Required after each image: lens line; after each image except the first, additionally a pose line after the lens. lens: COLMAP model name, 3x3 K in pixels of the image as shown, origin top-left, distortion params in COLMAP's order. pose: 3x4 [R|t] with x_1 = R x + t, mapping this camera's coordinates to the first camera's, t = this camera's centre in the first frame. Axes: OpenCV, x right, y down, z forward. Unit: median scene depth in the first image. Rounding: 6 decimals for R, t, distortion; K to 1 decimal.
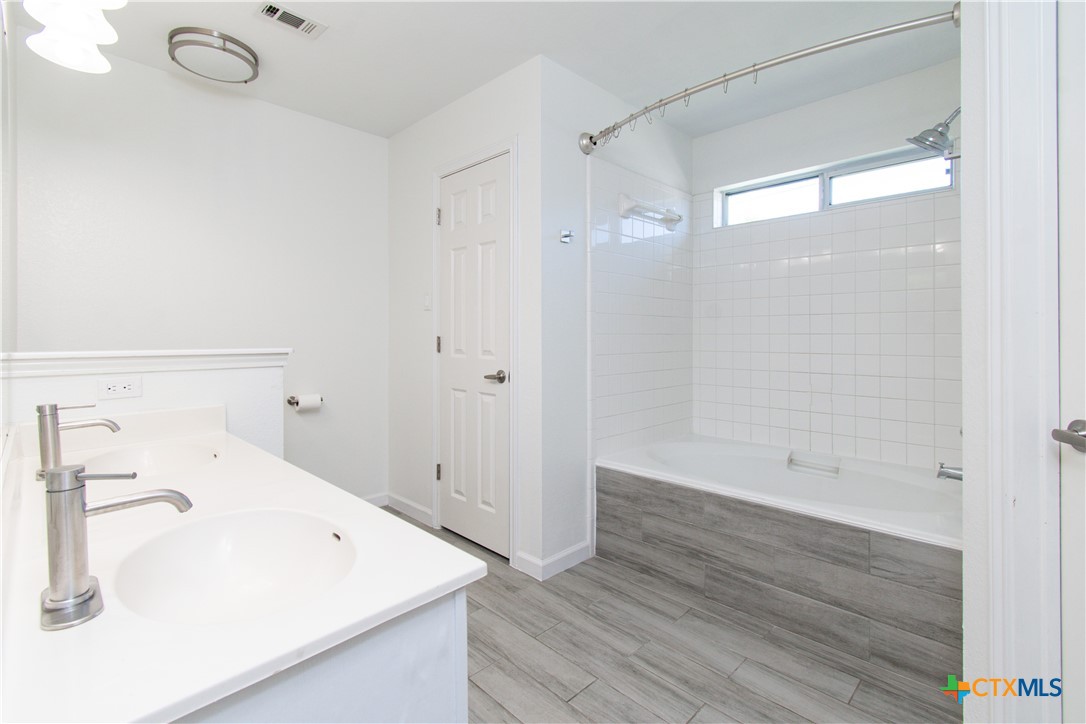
lens RADIAL K [[488.9, 0, 539.2], [0, 488.9, 340.2], [0, 0, 1]] dist [0.001019, -0.000050]
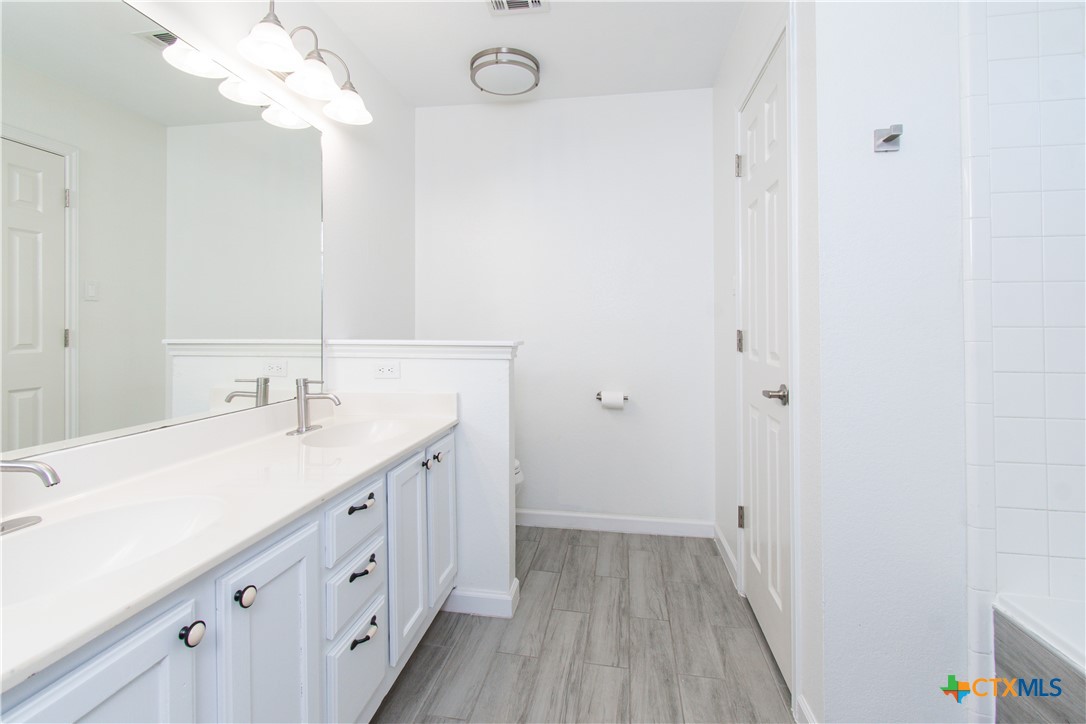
lens RADIAL K [[499.2, 0, 538.0], [0, 499.2, 323.0], [0, 0, 1]] dist [0.000873, -0.000329]
pose [[0.597745, -0.003740, -0.801678, 0.239851], [-0.011696, 0.999842, -0.013385, -0.004465], [0.801601, 0.017377, 0.597606, 0.361490]]
